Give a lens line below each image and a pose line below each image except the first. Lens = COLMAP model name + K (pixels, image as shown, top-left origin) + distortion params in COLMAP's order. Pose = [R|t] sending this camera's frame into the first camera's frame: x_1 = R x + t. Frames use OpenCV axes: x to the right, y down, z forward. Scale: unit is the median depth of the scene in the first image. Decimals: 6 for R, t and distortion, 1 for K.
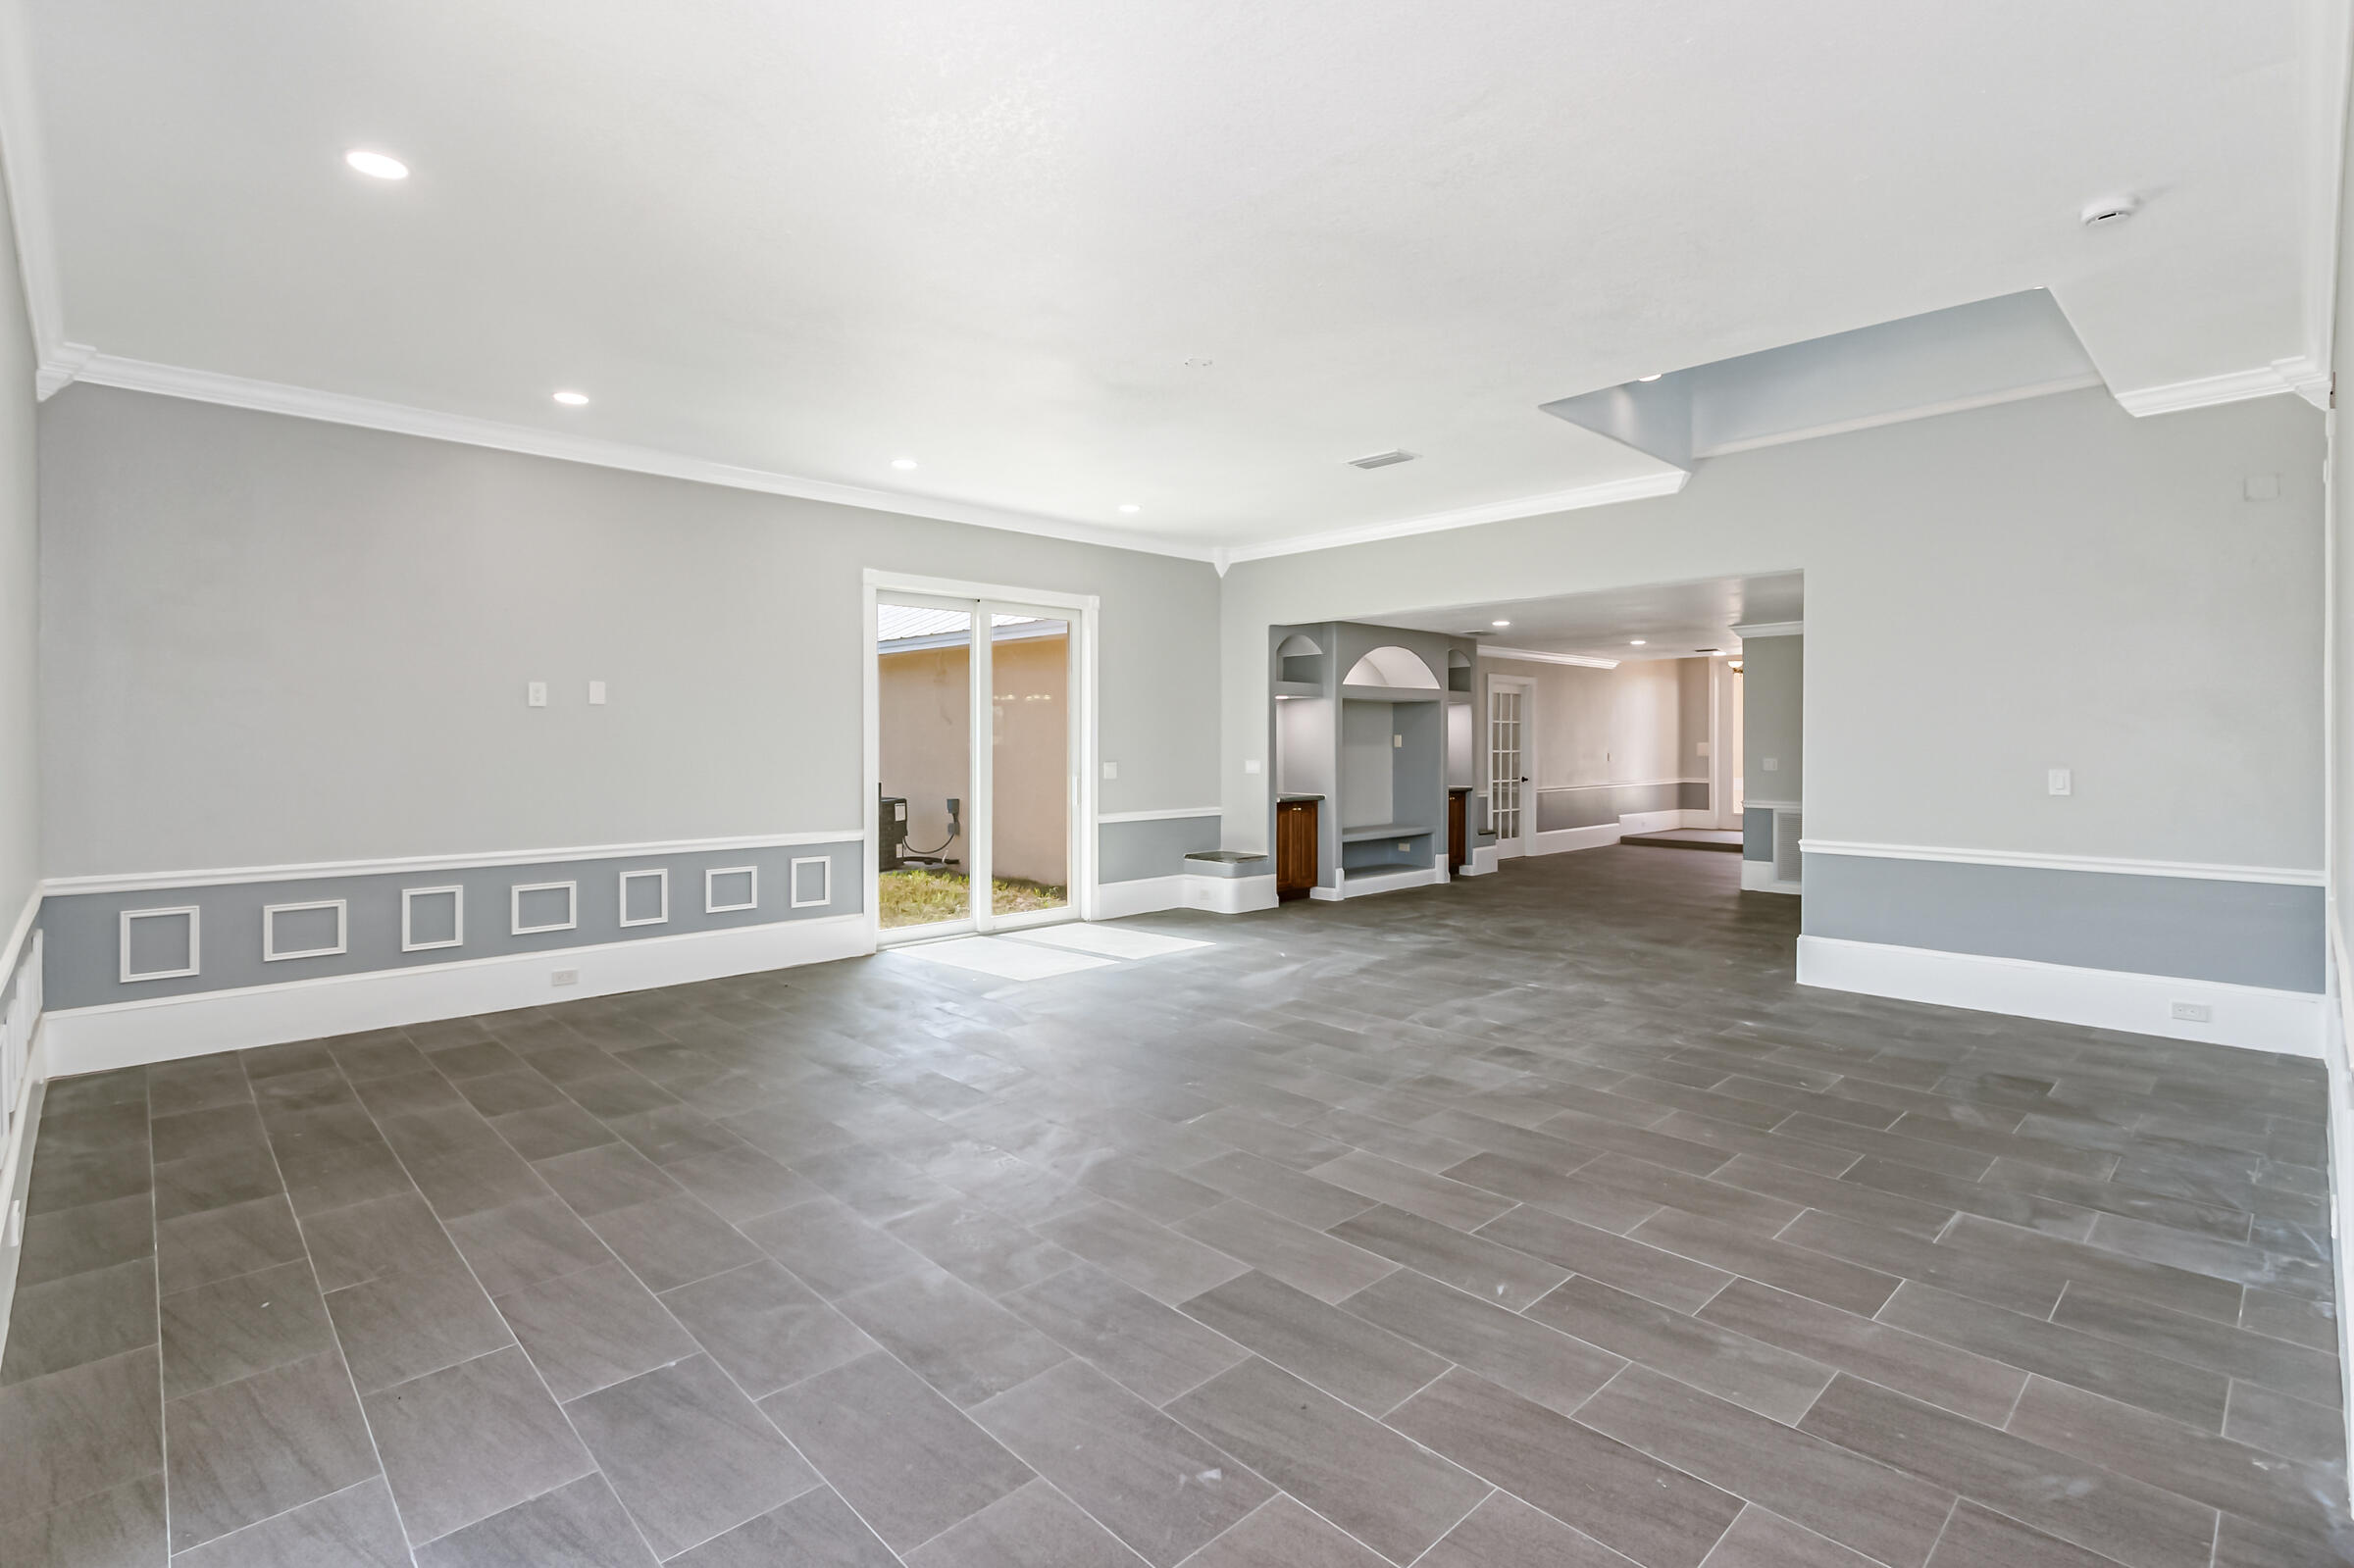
lens RADIAL K [[1100.0, 0, 1163.9], [0, 1100.0, 746.1], [0, 0, 1]] dist [0.004539, 0.000274]
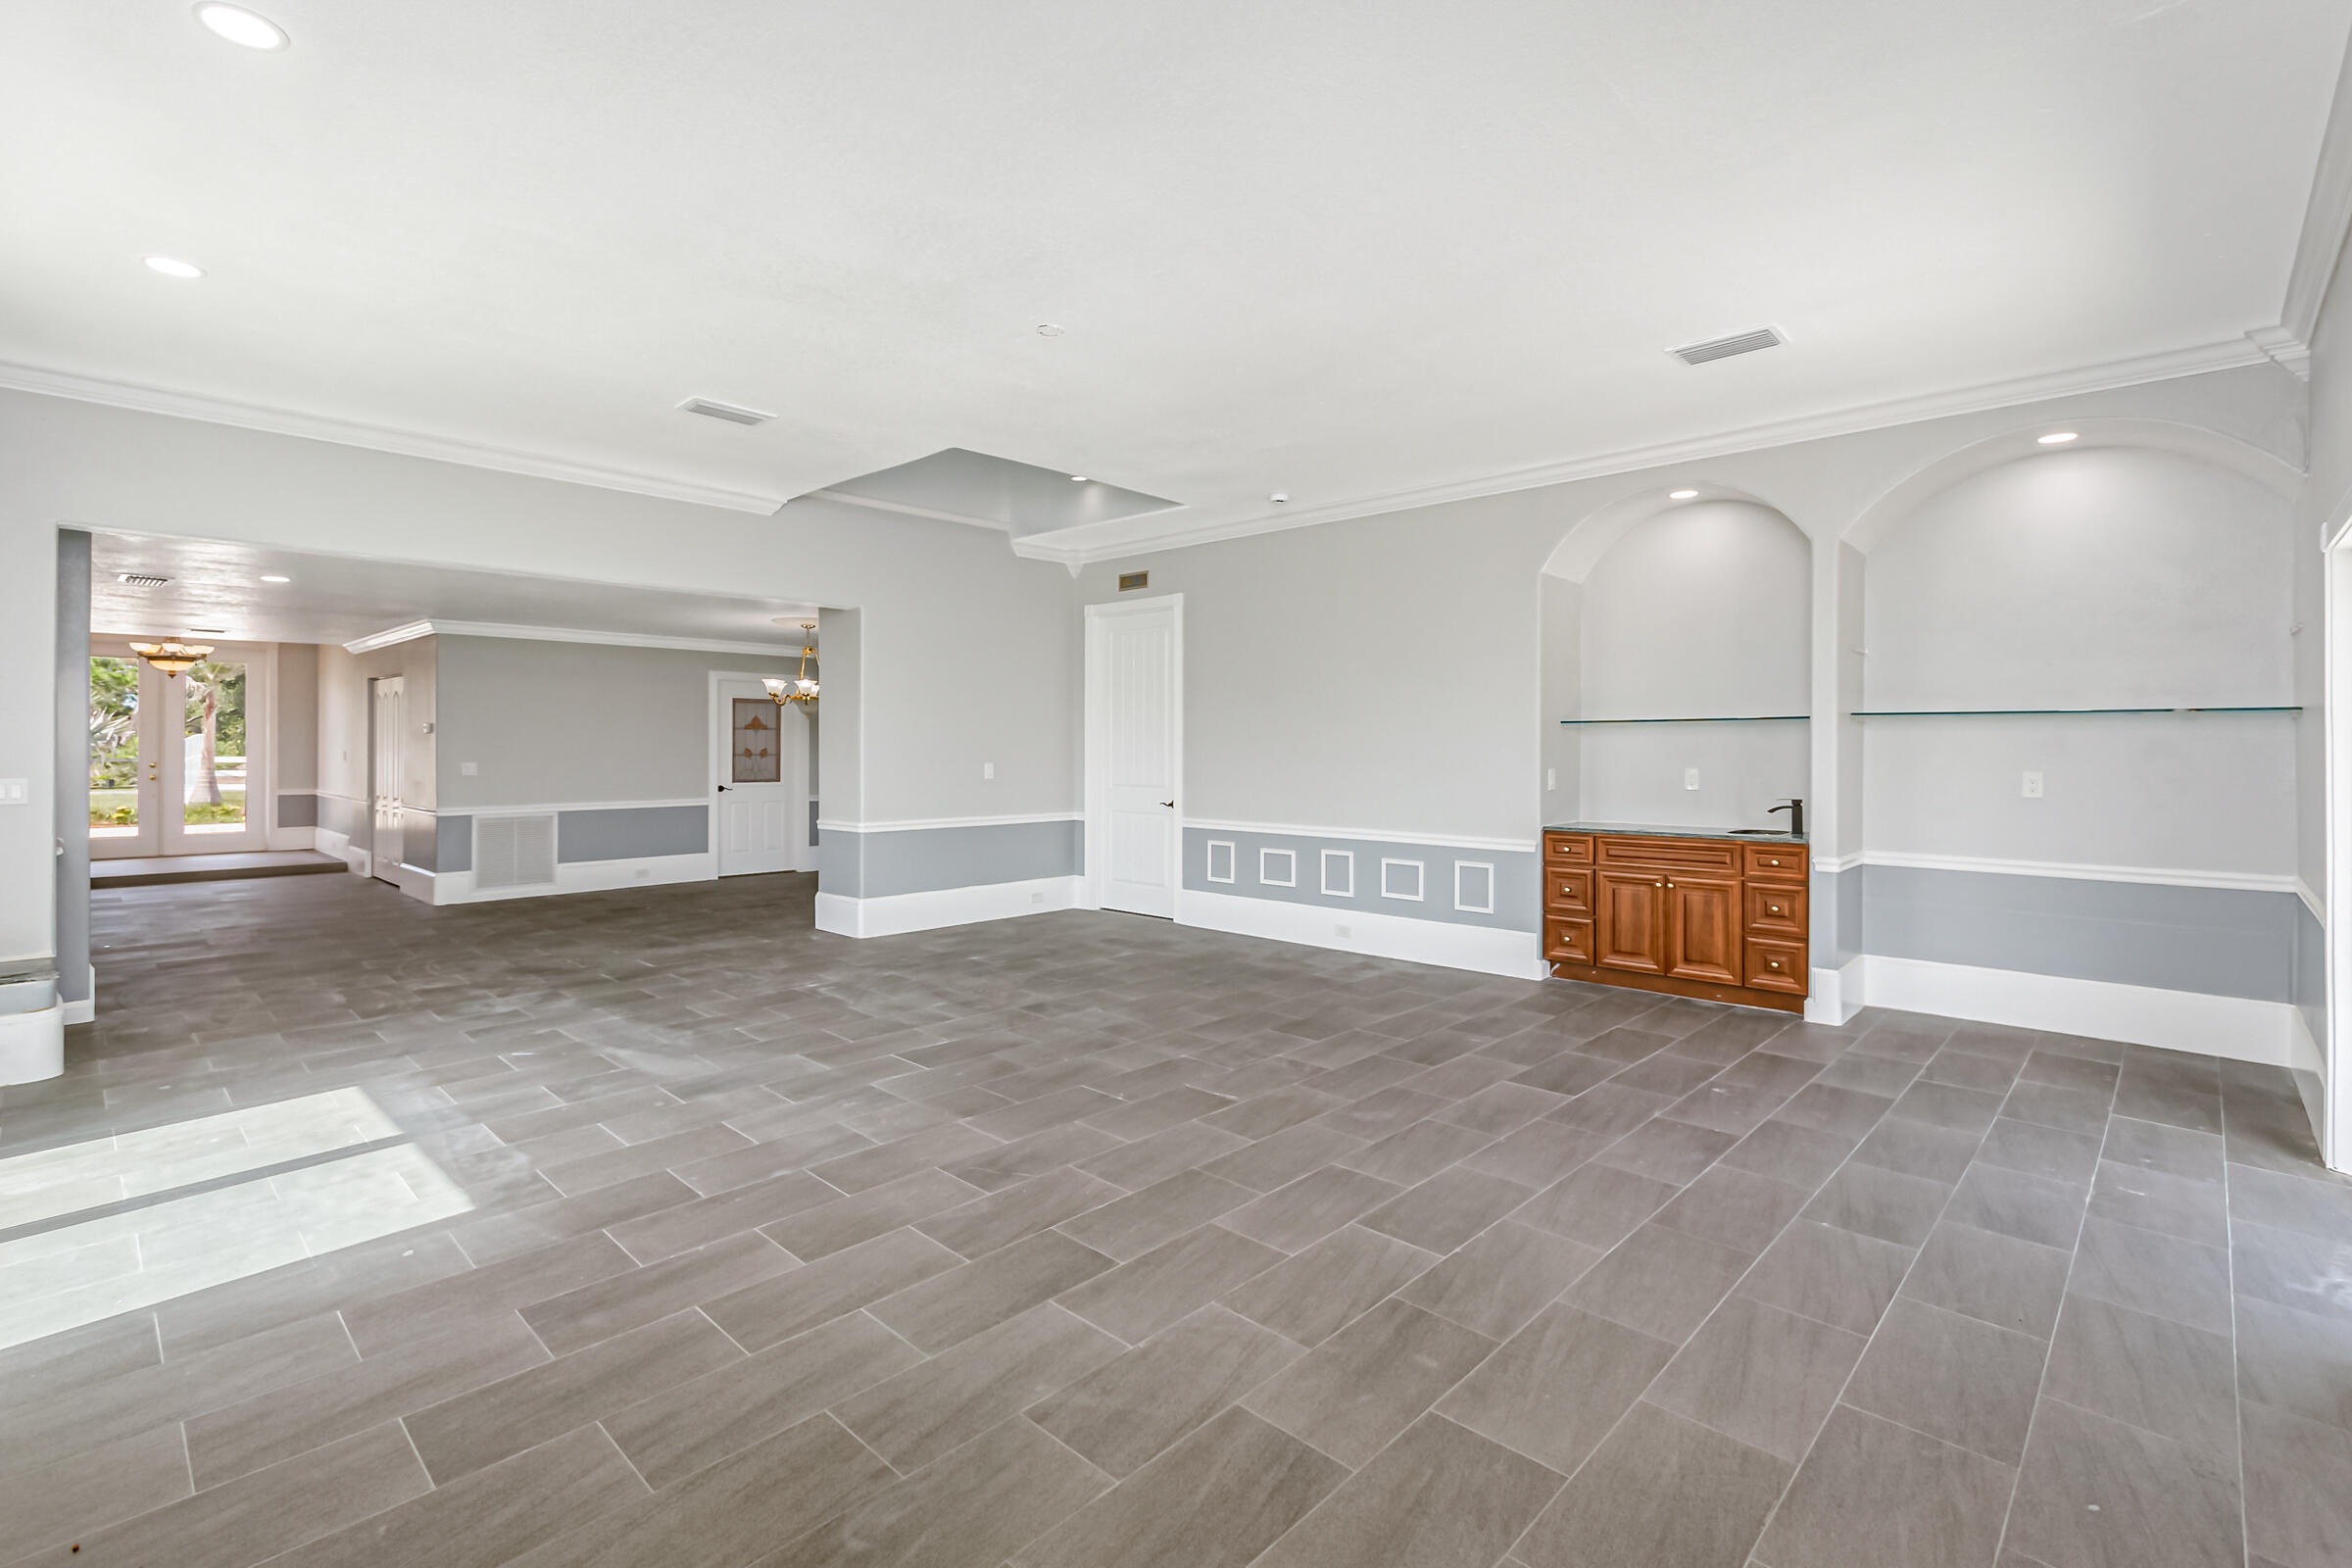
lens RADIAL K [[1070.7, 0, 1162.0], [0, 1070.7, 742.4], [0, 0, 1]] dist [0.004005, -0.000114]
pose [[-0.047178, 0.003781, 0.998879, -0.904797], [0.003407, 0.999988, -0.003624, -0.000631], [-0.998881, 0.003232, -0.047190, 0.995506]]
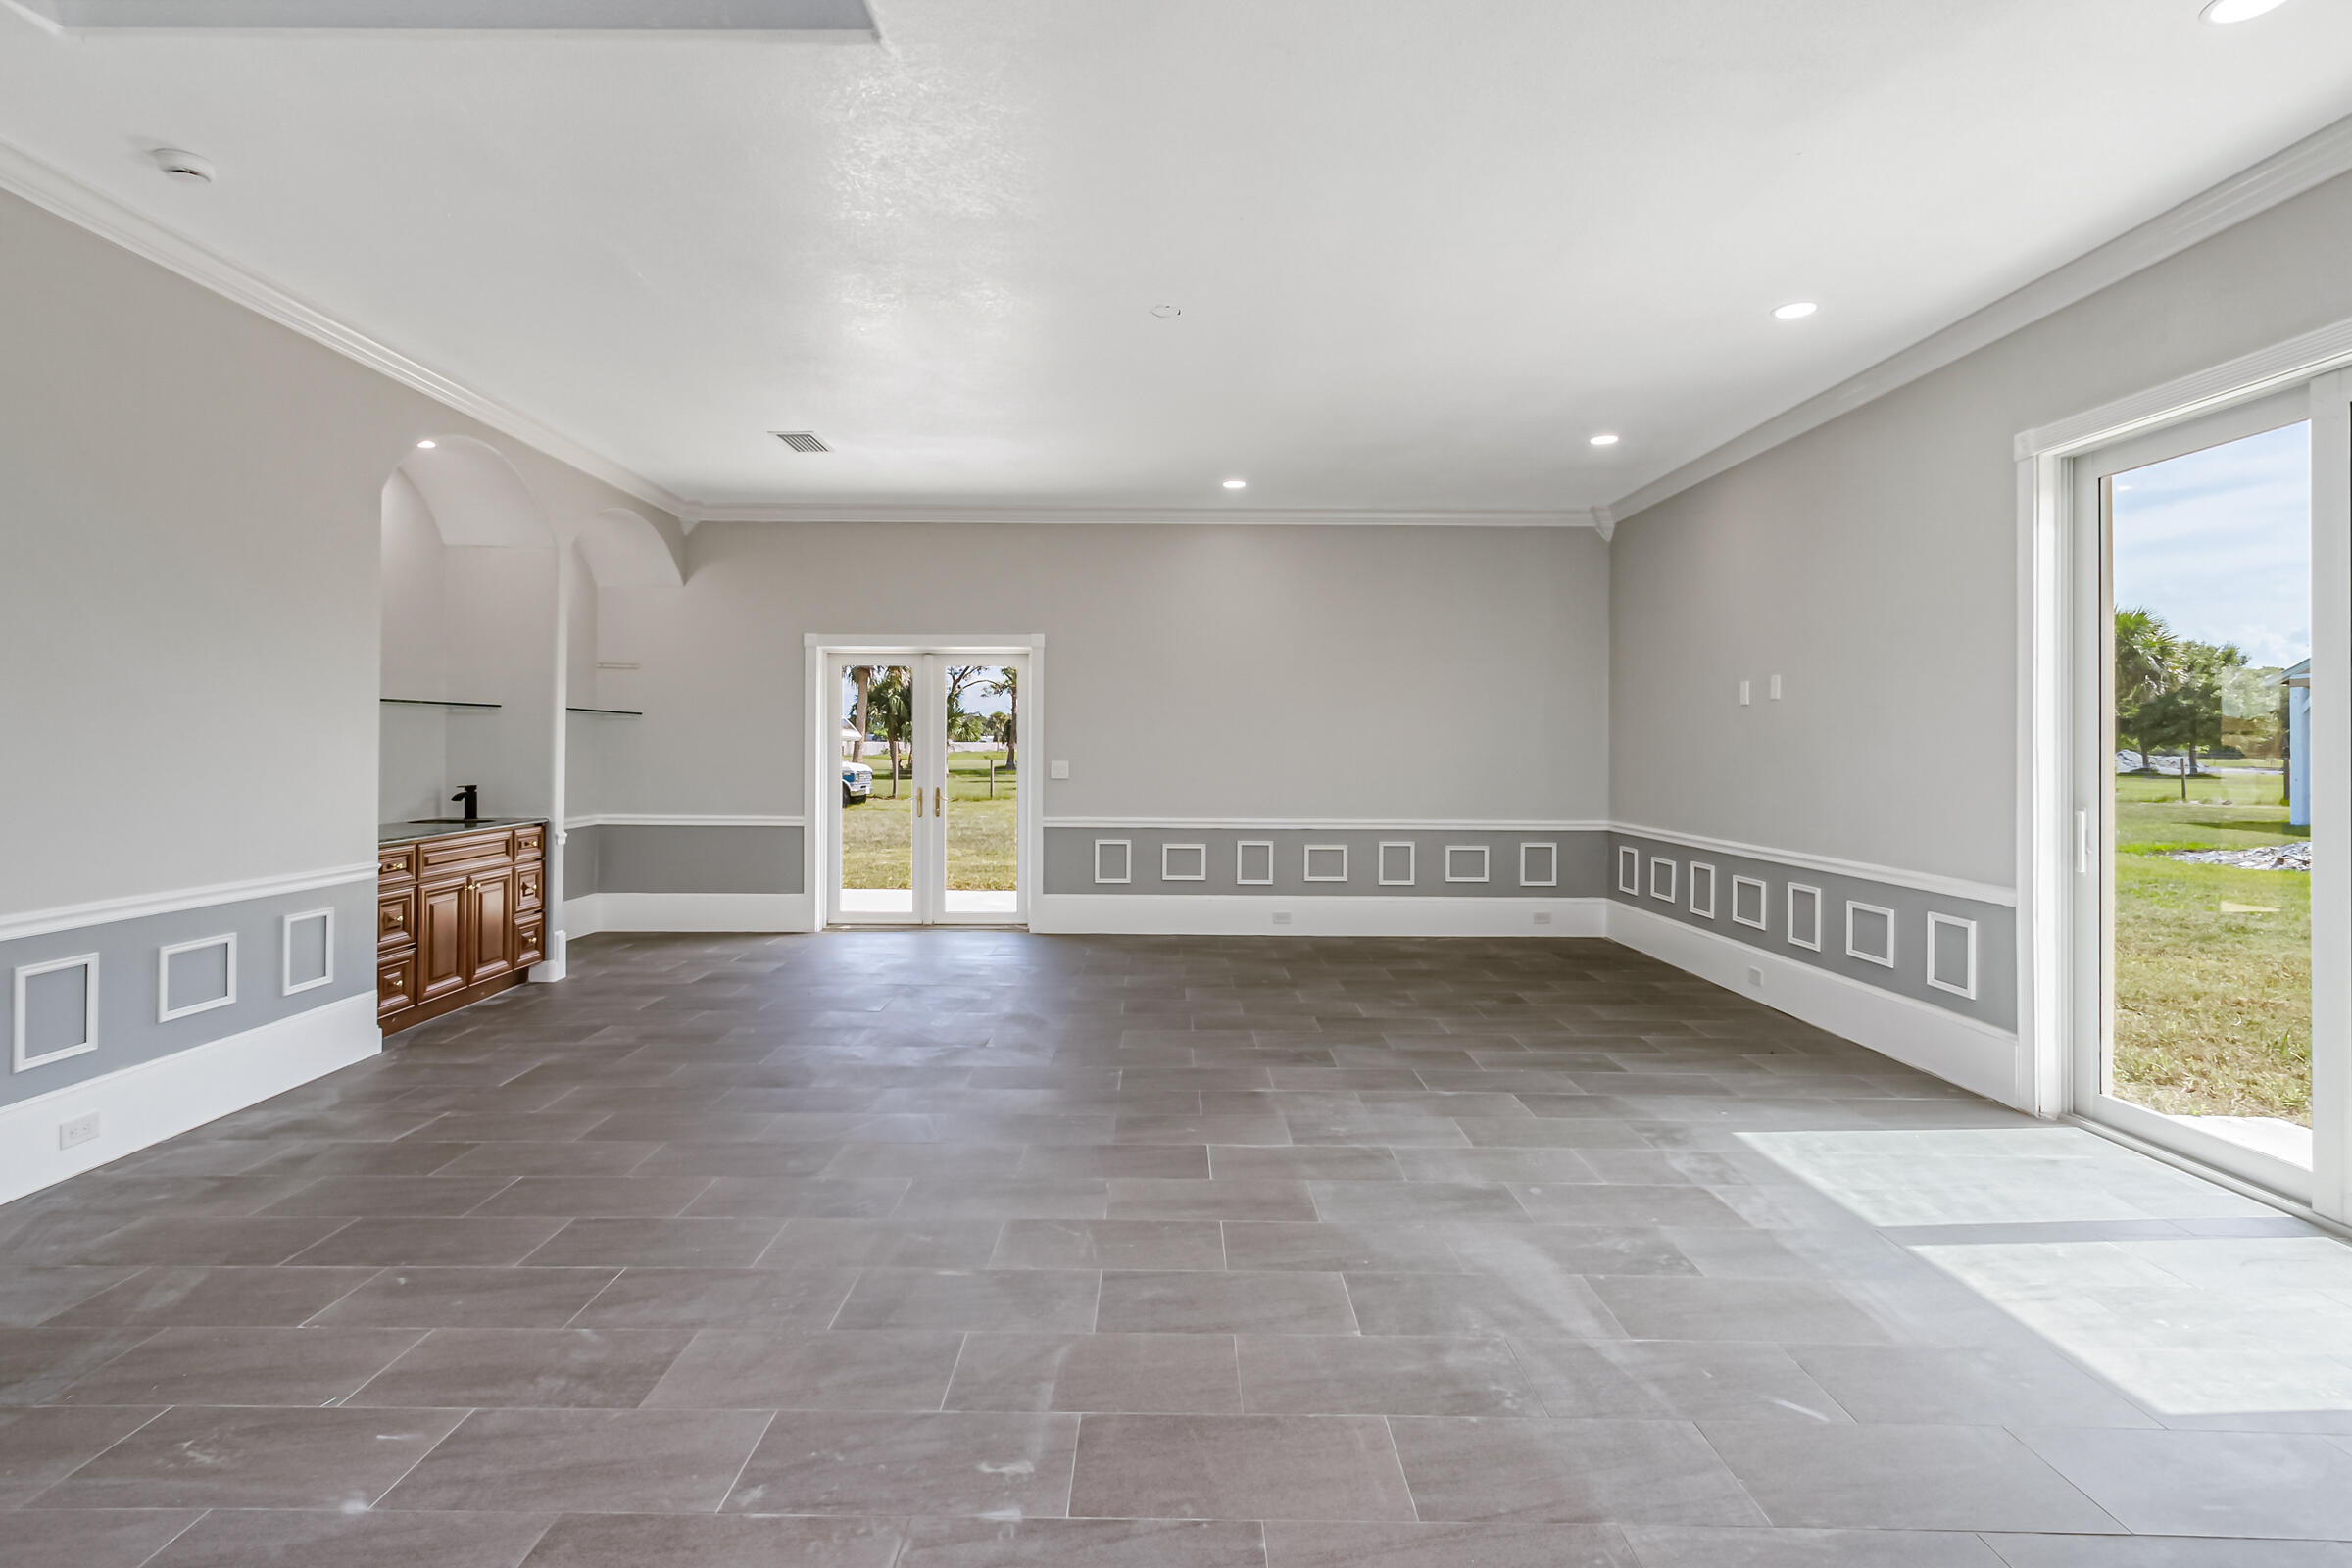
lens RADIAL K [[1099.2, 0, 1162.9], [0, 1099.2, 746.1], [0, 0, 1]] dist [0.004539, 0.000274]
pose [[-0.685362, 0.002548, -0.728198, 0.720897], [-0.004907, 0.999955, 0.008117, -0.000086], [0.728186, 0.009136, -0.685319, 1.695452]]
